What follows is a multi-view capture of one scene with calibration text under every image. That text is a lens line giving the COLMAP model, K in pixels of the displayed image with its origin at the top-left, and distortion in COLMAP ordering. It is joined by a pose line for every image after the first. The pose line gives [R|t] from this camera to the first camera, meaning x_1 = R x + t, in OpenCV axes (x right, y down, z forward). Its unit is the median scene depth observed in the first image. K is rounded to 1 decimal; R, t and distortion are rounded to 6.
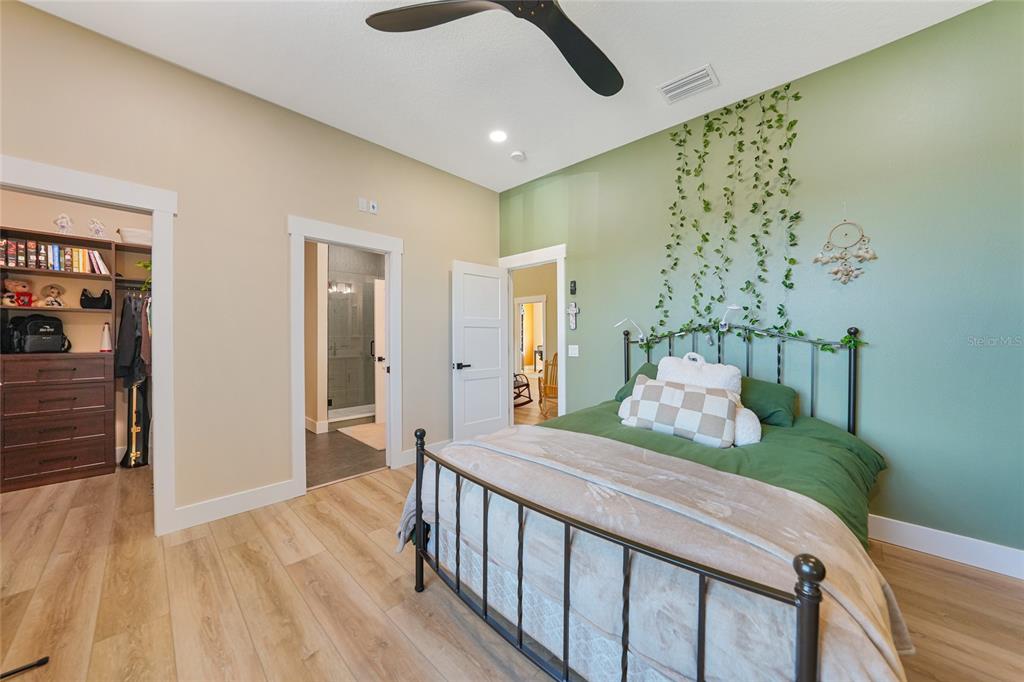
lens RADIAL K [[367.6, 0, 510.8], [0, 367.6, 343.9], [0, 0, 1]] dist [-0.016351, 0.004145]
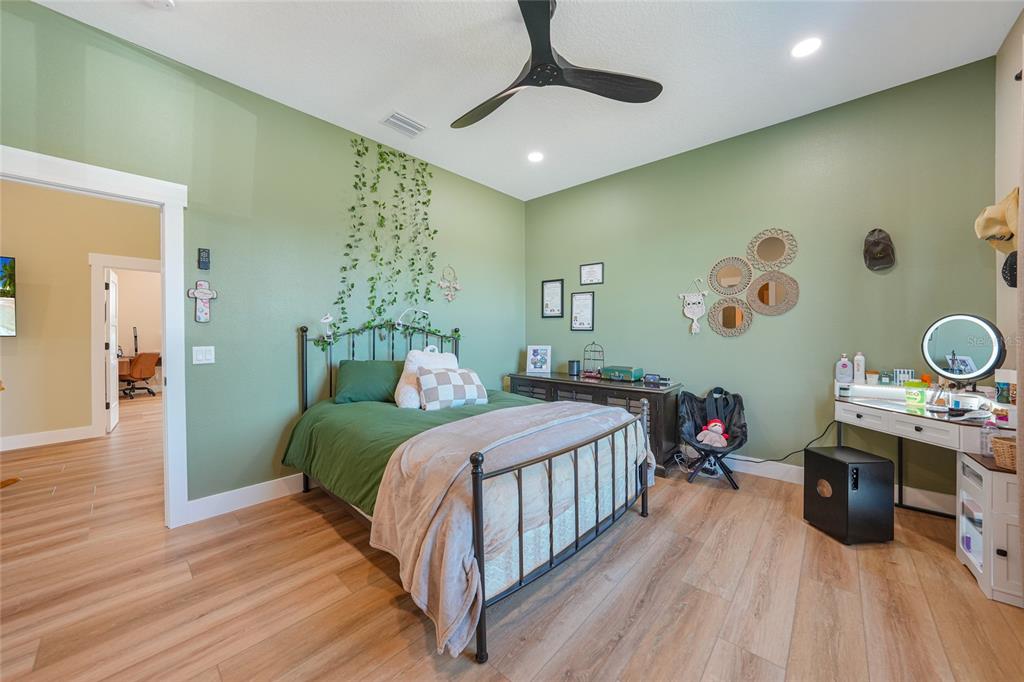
lens RADIAL K [[367.6, 0, 507.2], [0, 367.6, 342.2], [0, 0, 1]] dist [-0.016351, 0.004145]
pose [[-0.028858, -0.030687, 0.999112, -0.694134], [0.016987, 0.999369, 0.031185, -0.020986], [-0.999439, 0.017871, -0.028318, 0.656330]]
